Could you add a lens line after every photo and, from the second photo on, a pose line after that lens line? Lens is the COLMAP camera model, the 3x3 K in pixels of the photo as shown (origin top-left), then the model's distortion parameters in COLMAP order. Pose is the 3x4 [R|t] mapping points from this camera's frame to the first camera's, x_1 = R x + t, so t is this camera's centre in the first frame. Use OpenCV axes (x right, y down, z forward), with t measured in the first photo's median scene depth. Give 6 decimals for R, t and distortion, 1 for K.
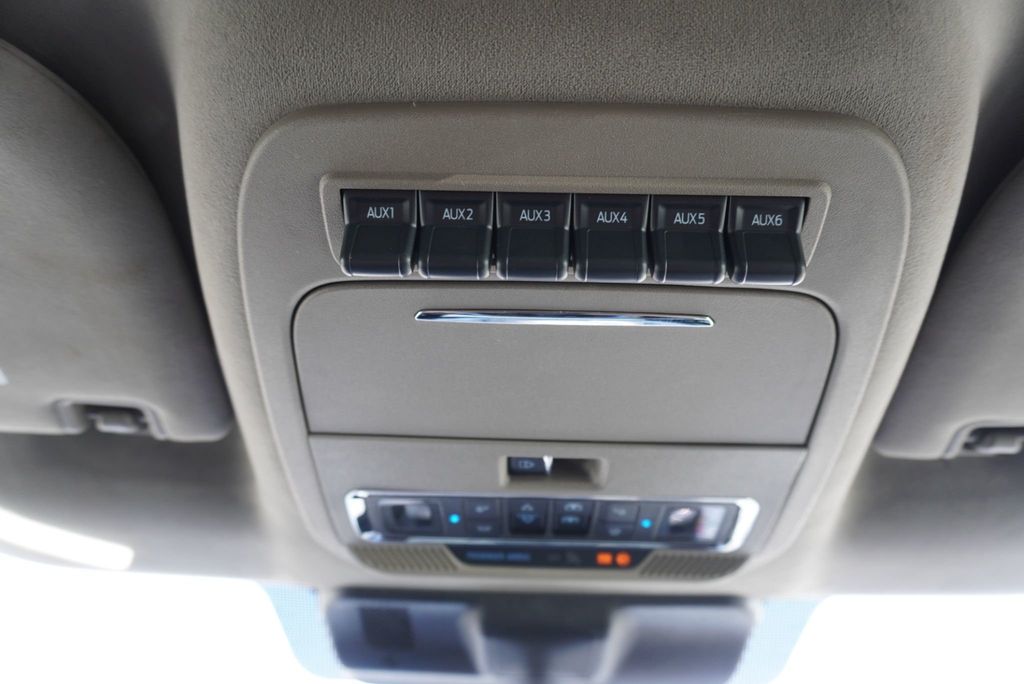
lens RADIAL K [[685.9, 0, 516.8], [0, 685.9, 341.5], [0, 0, 1]] dist [-0.042560, 0.035682]
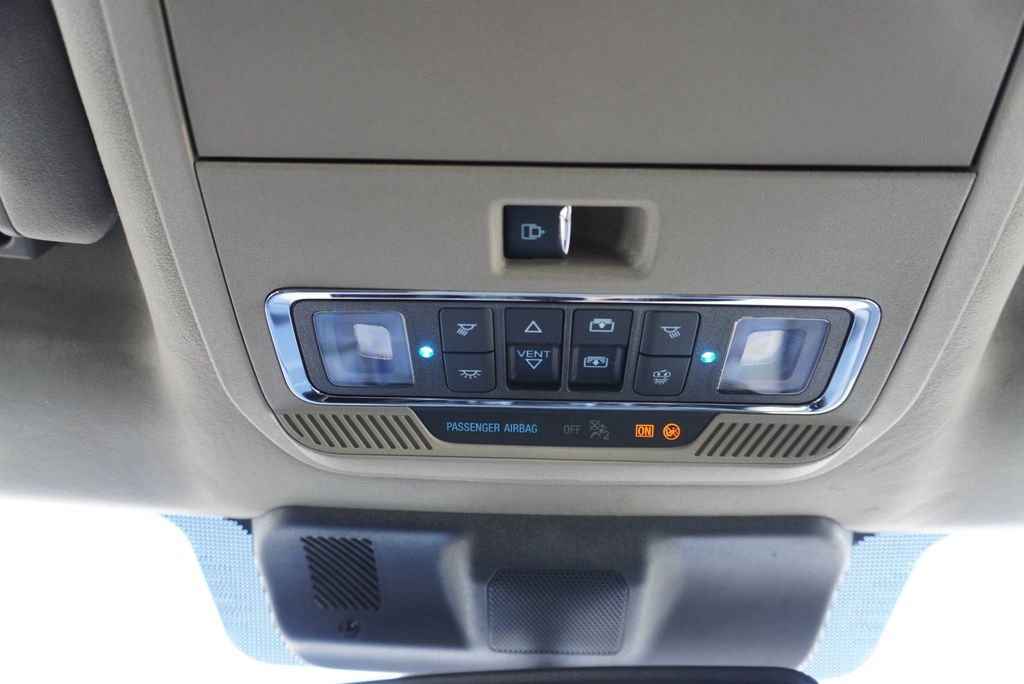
lens RADIAL K [[685.9, 0, 505.1], [0, 685.9, 343.5], [0, 0, 1]] dist [-0.042560, 0.035682]
pose [[0.999878, -0.006370, -0.014245, -0.002581], [0.005084, 0.996061, -0.088524, 0.290716], [0.014753, 0.088441, 0.995972, 0.299280]]
